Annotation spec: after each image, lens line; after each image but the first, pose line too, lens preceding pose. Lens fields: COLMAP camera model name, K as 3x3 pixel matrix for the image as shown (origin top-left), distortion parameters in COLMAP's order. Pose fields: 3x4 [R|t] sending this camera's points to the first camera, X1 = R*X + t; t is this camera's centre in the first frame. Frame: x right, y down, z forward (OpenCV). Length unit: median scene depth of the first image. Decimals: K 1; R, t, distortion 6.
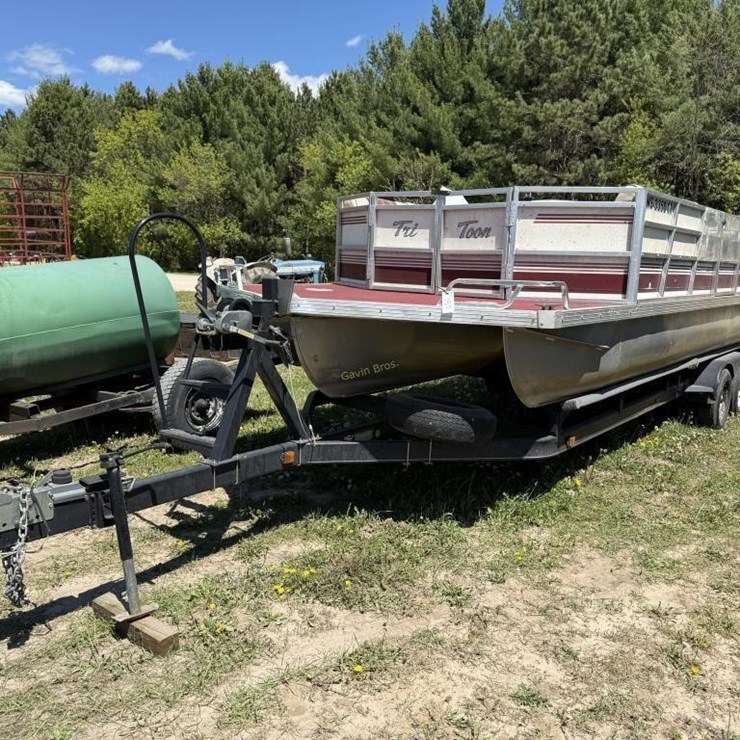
lens RADIAL K [[731.4, 0, 371.3], [0, 731.4, 378.3], [0, 0, 1]] dist [0.033096, -0.039454]
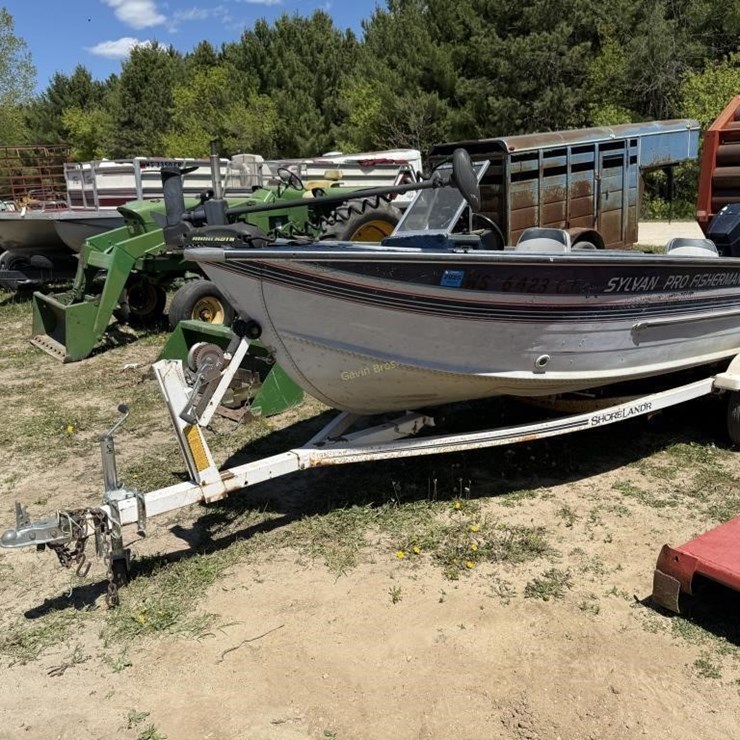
lens RADIAL K [[731.4, 0, 371.3], [0, 731.4, 378.3], [0, 0, 1]] dist [0.033096, -0.039454]
pose [[0.982630, -0.008986, -0.185357, 0.141957], [0.025135, 0.996067, 0.084963, 0.023236], [0.183864, -0.088146, 0.978991, -0.109627]]
